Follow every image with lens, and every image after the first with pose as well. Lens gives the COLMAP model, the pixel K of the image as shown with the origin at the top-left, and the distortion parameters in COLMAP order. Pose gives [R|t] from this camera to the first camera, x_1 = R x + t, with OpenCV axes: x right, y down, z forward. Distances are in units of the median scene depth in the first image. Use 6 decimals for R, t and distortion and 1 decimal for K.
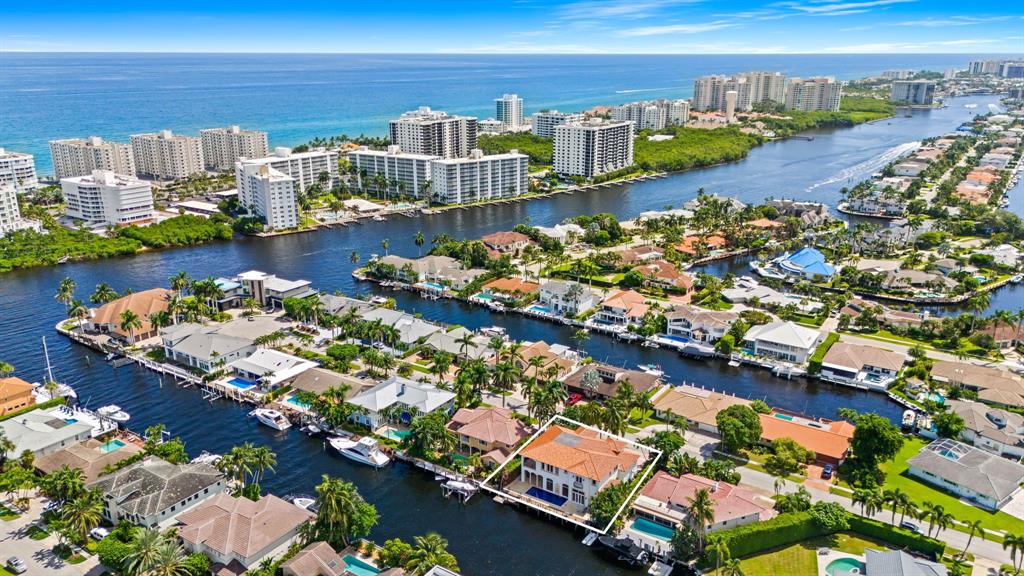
lens RADIAL K [[754.1, 0, 512.8], [0, 754.1, 285.8], [0, 0, 1]] dist [0.064521, -0.052788]
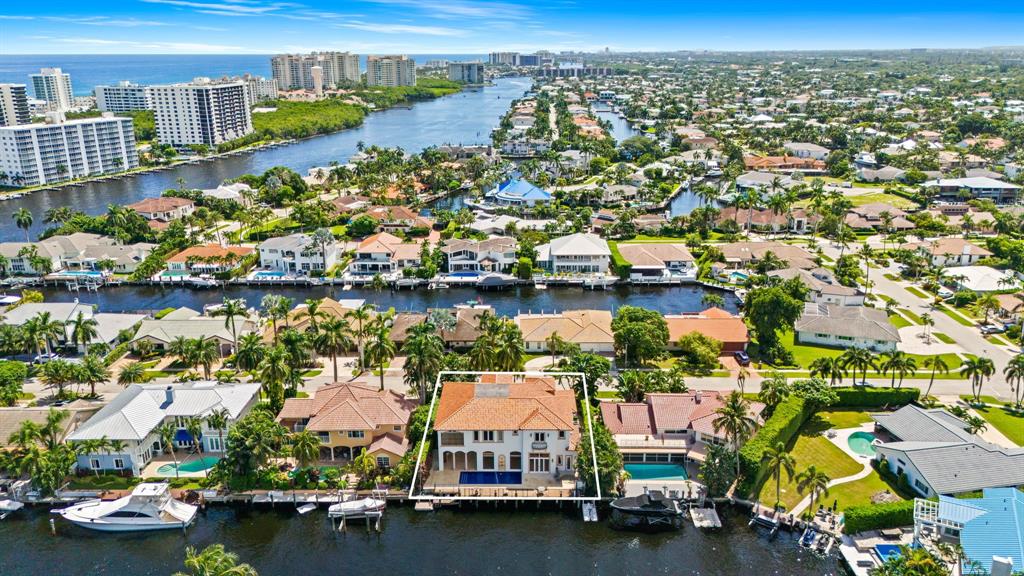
lens RADIAL K [[754.1, 0, 515.7], [0, 754.1, 283.5], [0, 0, 1]] dist [0.064521, -0.052788]
pose [[0.839641, -0.163693, 0.517887, -0.173664], [0.165678, 0.985250, 0.042806, 0.056446], [-0.517255, 0.049861, 0.854377, 0.276242]]
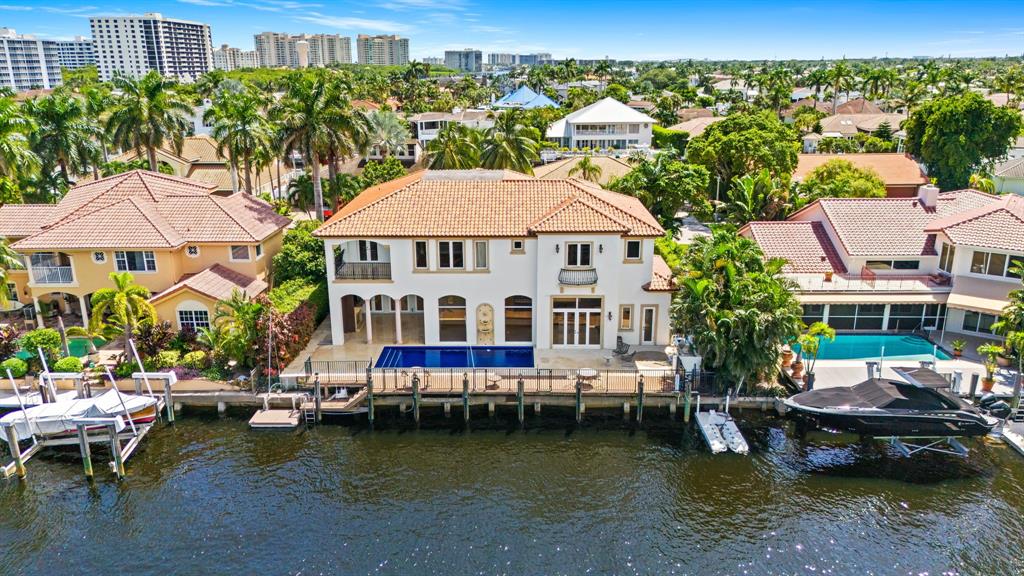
lens RADIAL K [[754.1, 0, 515.3], [0, 754.1, 283.7], [0, 0, 1]] dist [0.064521, -0.052788]
pose [[0.839476, -0.156877, 0.520260, -0.050189], [0.165993, 0.985689, 0.029379, 0.167814], [-0.517423, 0.061697, 0.853503, 0.514061]]
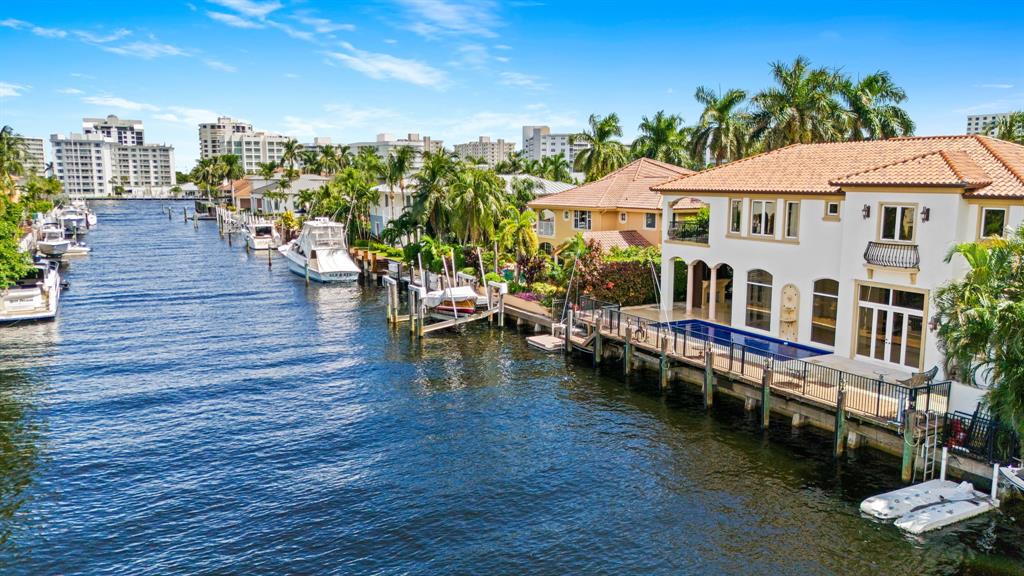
lens RADIAL K [[754.1, 0, 516.3], [0, 754.1, 288.5], [0, 0, 1]] dist [0.064521, -0.052788]
pose [[0.882547, 0.065542, -0.465633, 0.061469], [-0.136771, 0.983205, -0.120836, 0.202639], [0.449893, 0.170329, 0.876689, 0.525378]]
